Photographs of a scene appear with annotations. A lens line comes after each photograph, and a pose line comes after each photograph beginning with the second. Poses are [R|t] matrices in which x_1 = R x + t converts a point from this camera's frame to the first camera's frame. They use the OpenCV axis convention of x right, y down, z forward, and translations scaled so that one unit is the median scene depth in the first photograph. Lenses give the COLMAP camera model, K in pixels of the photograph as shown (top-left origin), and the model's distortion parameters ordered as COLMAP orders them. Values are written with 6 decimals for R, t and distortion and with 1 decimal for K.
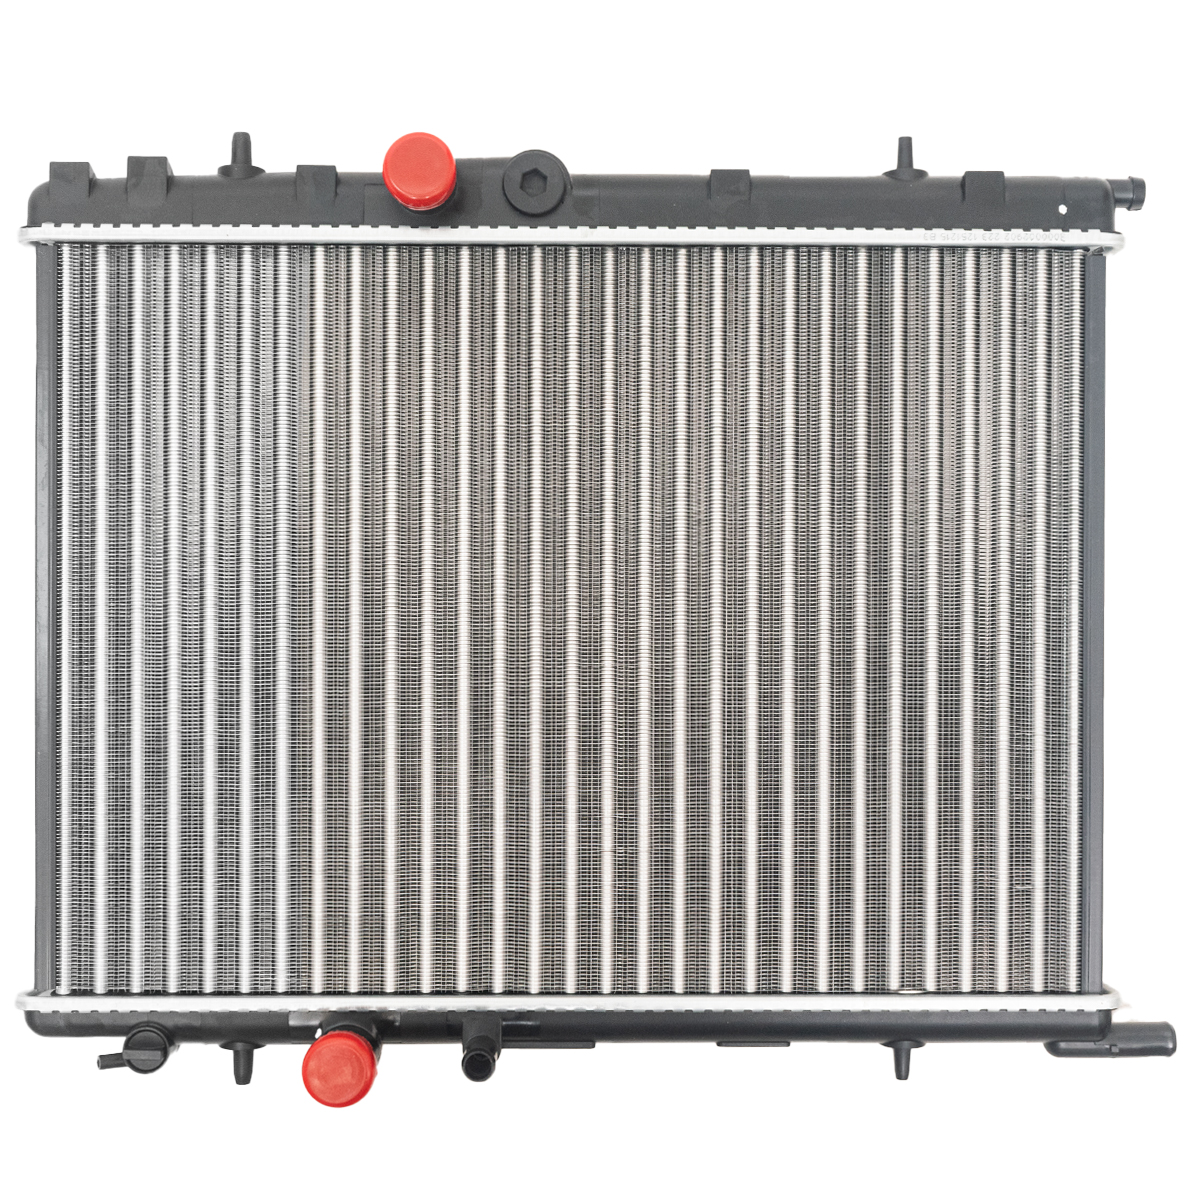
lens RADIAL K [[2150.3, 0, 600.0], [0, 2150.3, 600.0], [0, 0, 1]] dist [0.012254, 0.137920]
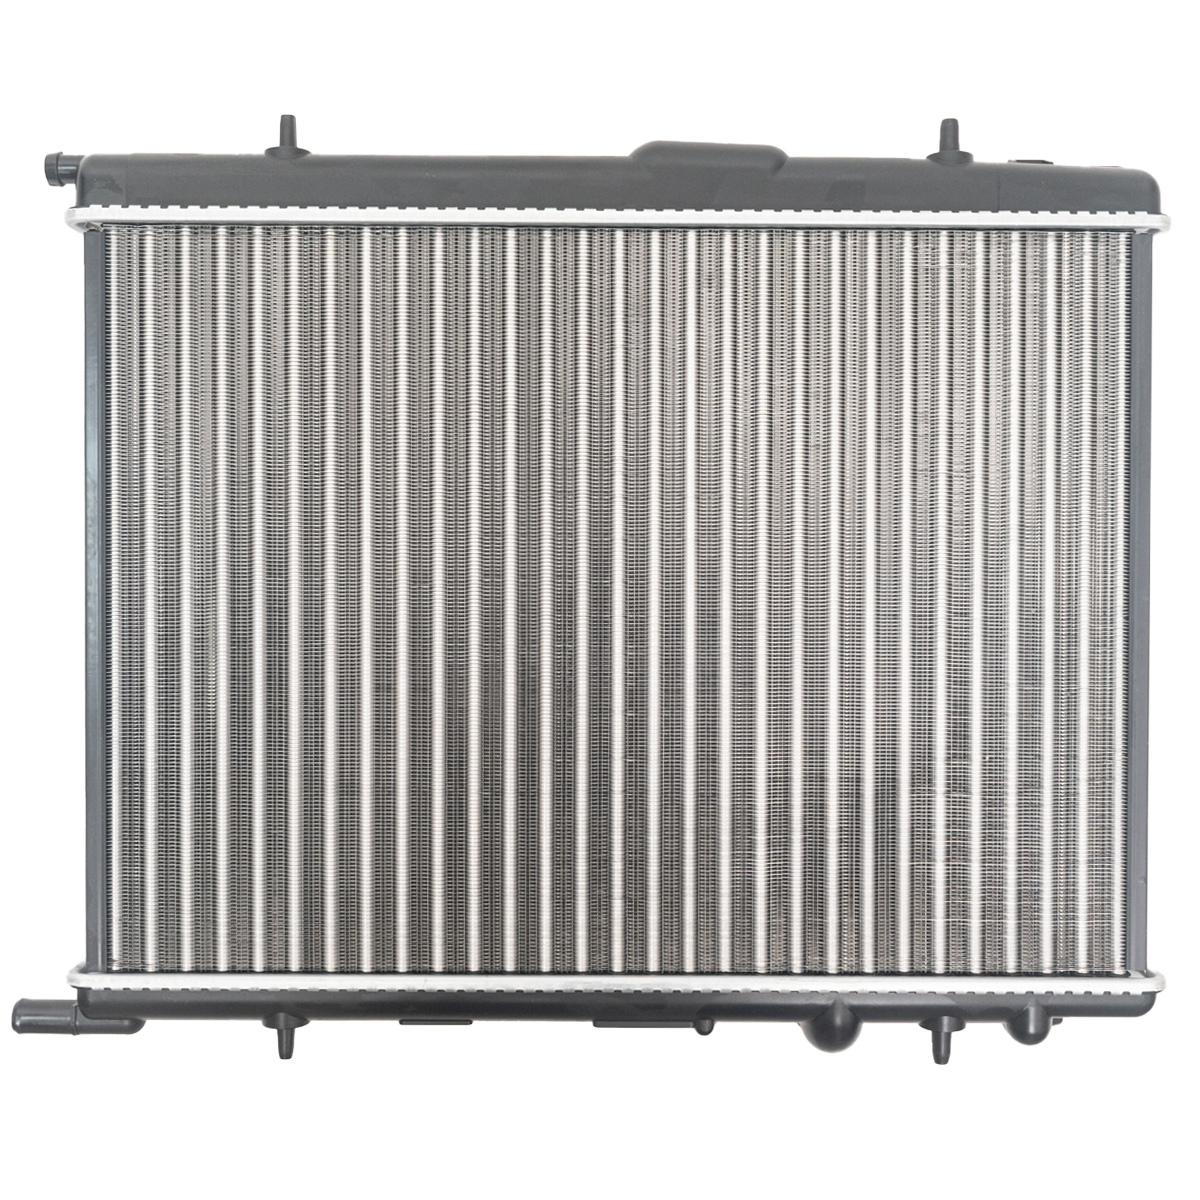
lens RADIAL K [[2146.1, 0, 896.3], [0, 2146.1, 558.5], [0, 0, 1]] dist [0.021728, -0.007096]
pose [[0.999883, 0.003506, -0.014912, 0.136887], [-0.003667, 0.999935, -0.010834, 0.000308], [0.014873, 0.010887, 0.999830, 0.001473]]
